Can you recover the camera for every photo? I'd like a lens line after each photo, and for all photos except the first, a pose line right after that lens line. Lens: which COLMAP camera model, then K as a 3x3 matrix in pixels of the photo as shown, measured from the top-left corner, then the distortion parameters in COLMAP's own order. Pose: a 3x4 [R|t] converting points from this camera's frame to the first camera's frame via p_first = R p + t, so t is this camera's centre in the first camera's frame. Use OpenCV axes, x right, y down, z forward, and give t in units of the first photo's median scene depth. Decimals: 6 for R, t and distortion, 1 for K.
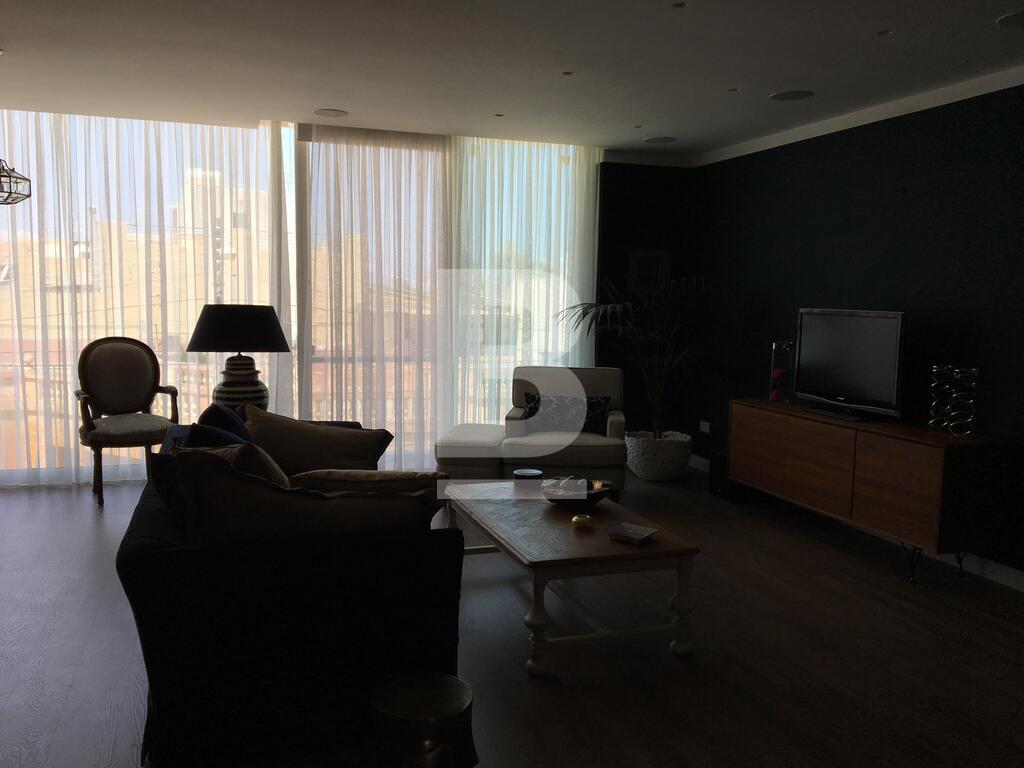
lens RADIAL K [[855.5, 0, 511.7], [0, 855.5, 385.8], [0, 0, 1]] dist [0.092378, -0.156108]
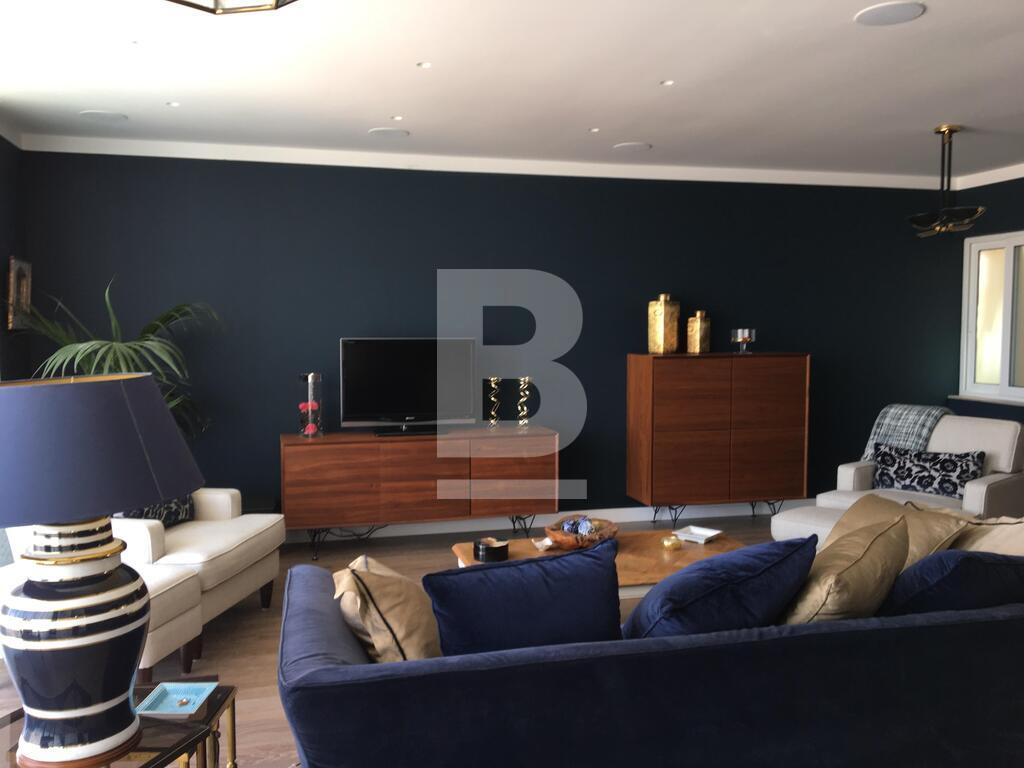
lens RADIAL K [[855.5, 0, 511.7], [0, 855.5, 385.8], [0, 0, 1]] dist [0.092378, -0.156108]
pose [[0.062015, -0.092153, 0.993812, -0.626519], [0.106462, 0.990658, 0.085217, -0.095040], [-0.992381, 0.100519, 0.071247, 0.710595]]
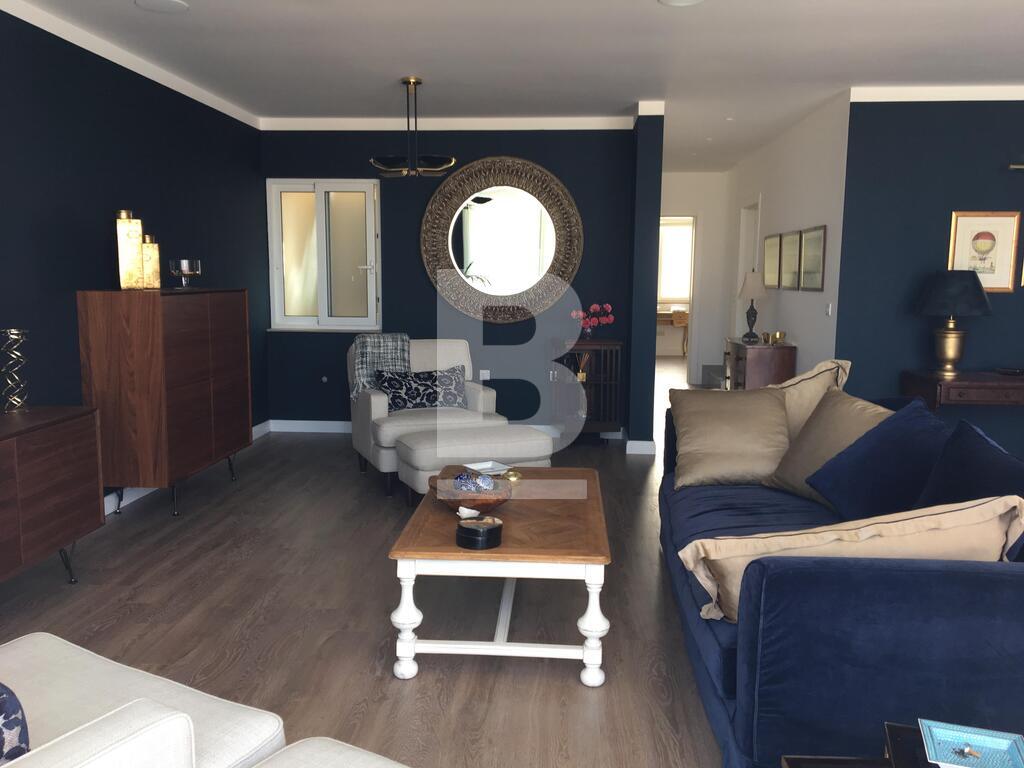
lens RADIAL K [[855.5, 0, 511.7], [0, 855.5, 385.8], [0, 0, 1]] dist [0.092378, -0.156108]
pose [[-0.926409, -0.075161, 0.368940, -0.186383], [0.012398, 0.973252, 0.229404, -0.118703], [-0.376314, 0.217096, -0.900698, 1.222590]]
